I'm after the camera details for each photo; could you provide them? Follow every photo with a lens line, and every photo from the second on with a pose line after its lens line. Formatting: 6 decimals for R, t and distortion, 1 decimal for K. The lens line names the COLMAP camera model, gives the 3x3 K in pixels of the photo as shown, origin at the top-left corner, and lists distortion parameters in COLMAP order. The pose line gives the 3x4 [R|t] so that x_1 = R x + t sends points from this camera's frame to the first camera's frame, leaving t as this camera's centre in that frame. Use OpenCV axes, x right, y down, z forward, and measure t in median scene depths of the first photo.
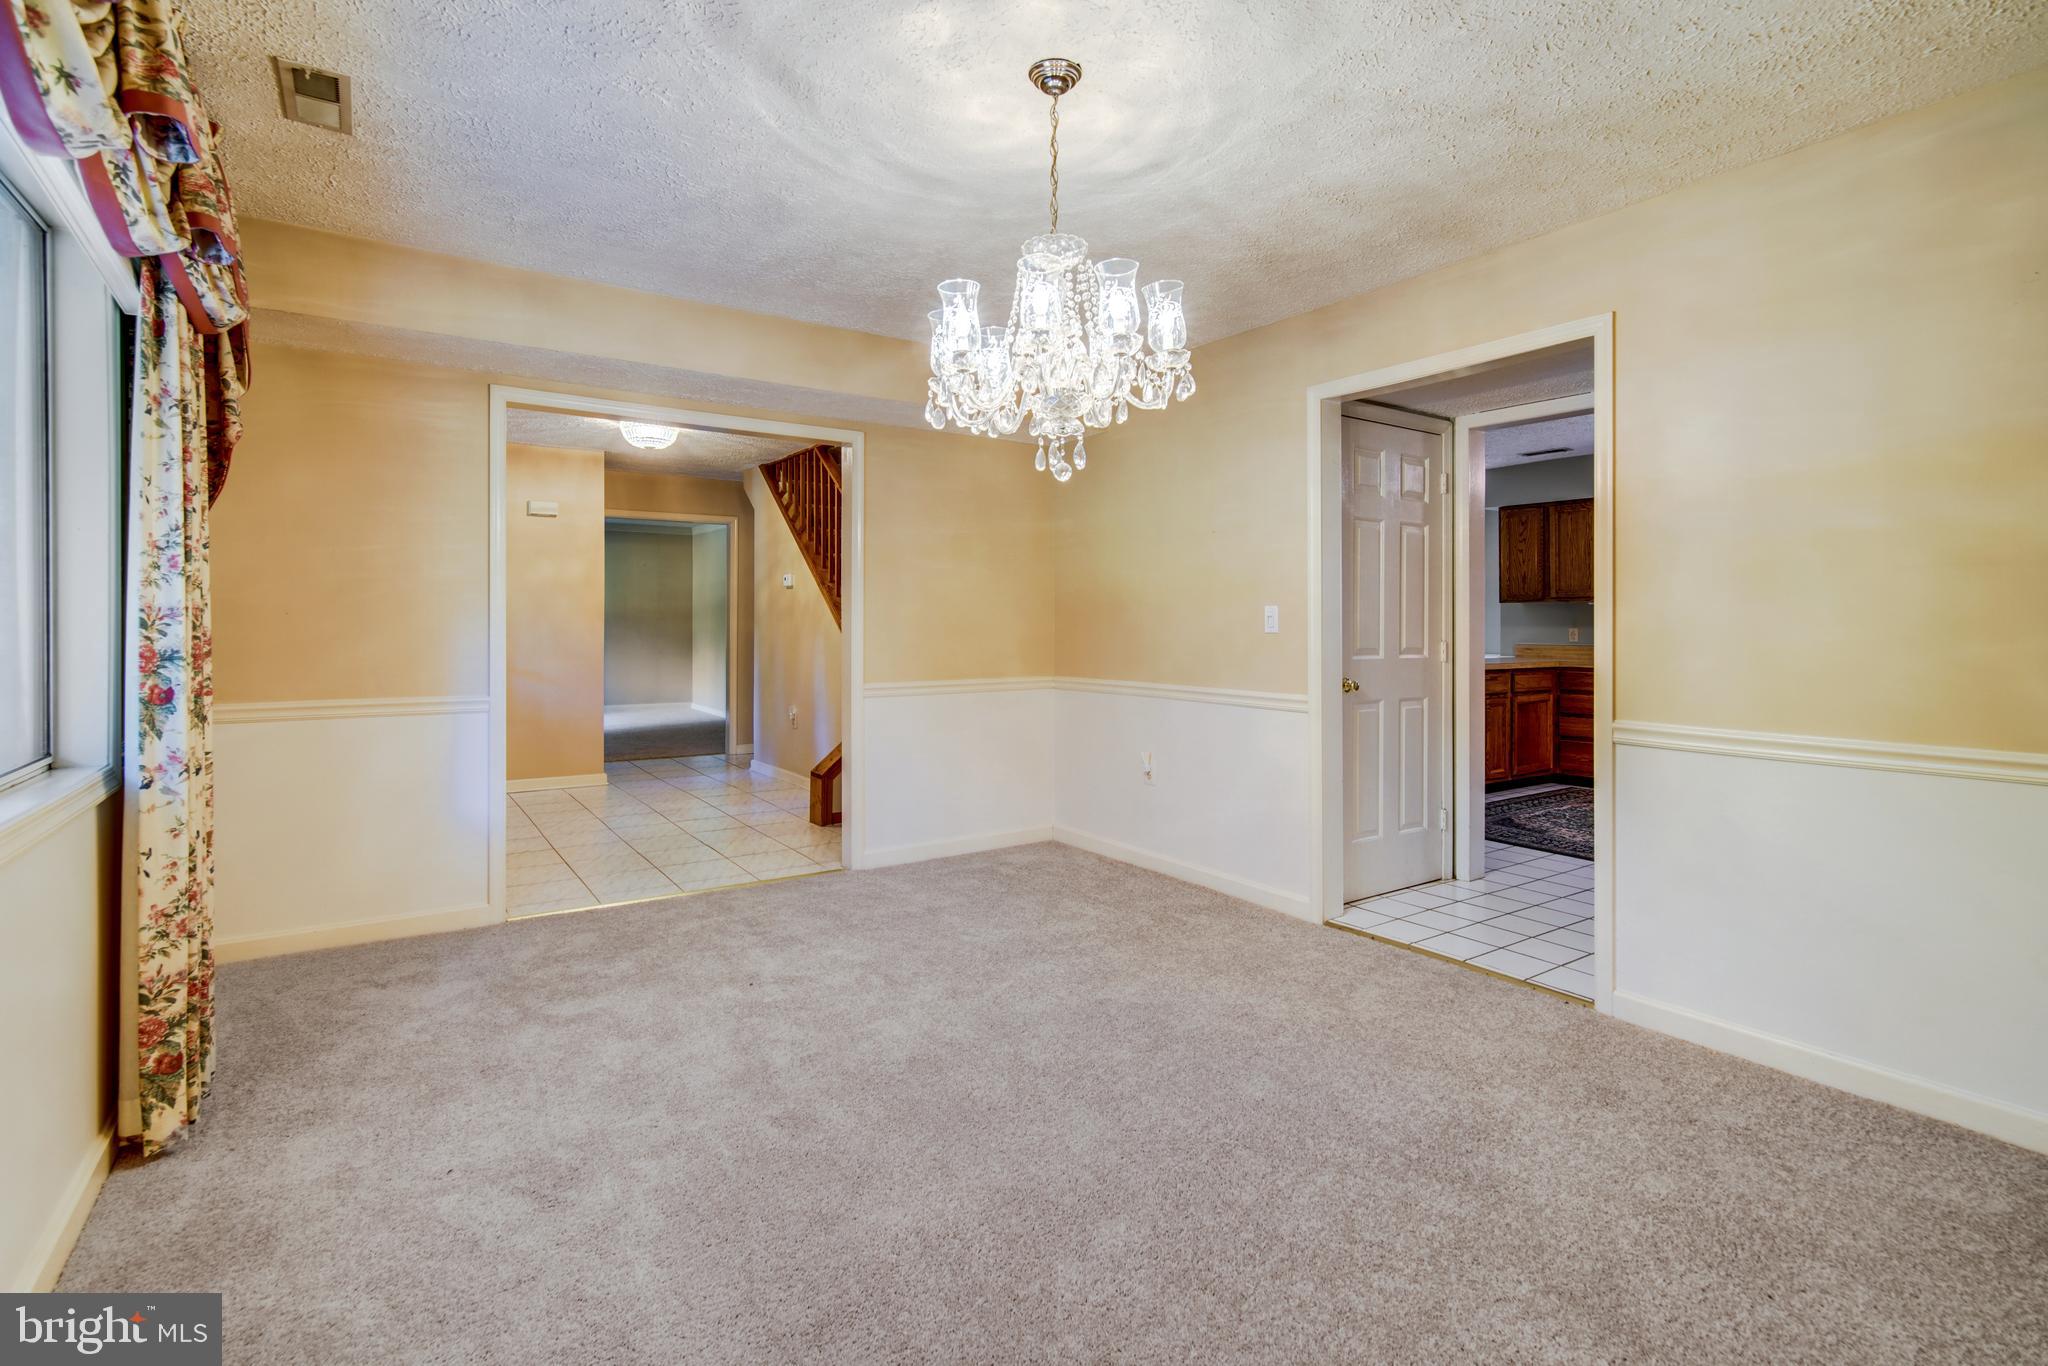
lens RADIAL K [[973.9, 0, 1027.9], [0, 973.9, 623.0], [0, 0, 1]] dist [-0.001819, 0.000241]
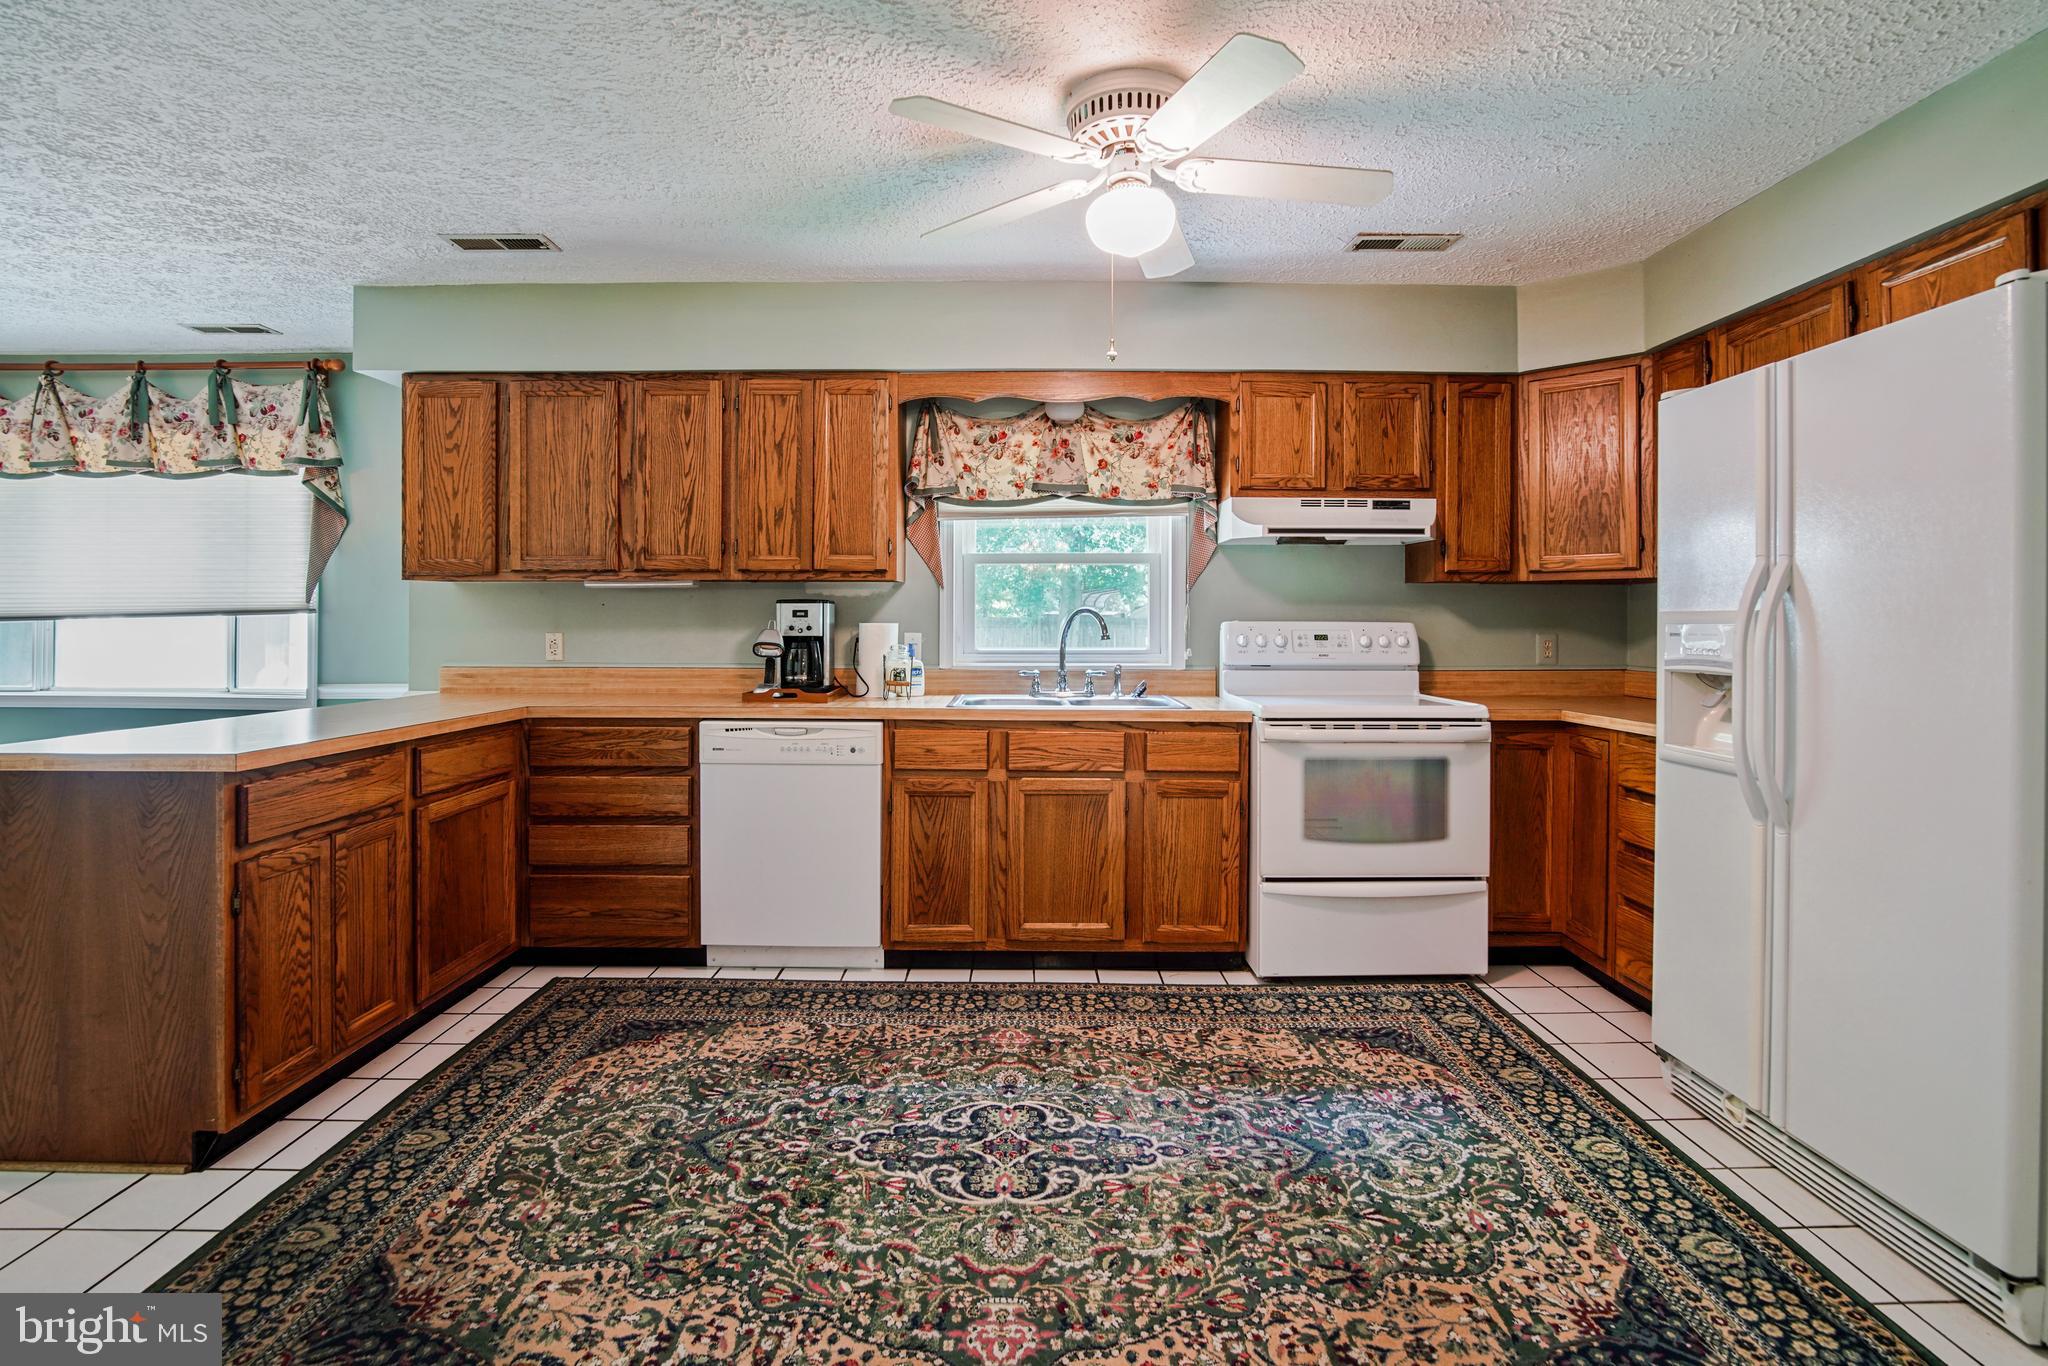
lens RADIAL K [[978.8, 0, 1022.9], [0, 978.8, 621.5], [0, 0, 1]] dist [-0.026720, 0.001293]
pose [[0.559488, 0.001864, 0.828836, 0.296107], [-0.002258, 0.999997, -0.000725, -0.001101], [-0.828835, -0.001466, 0.559491, 0.549295]]
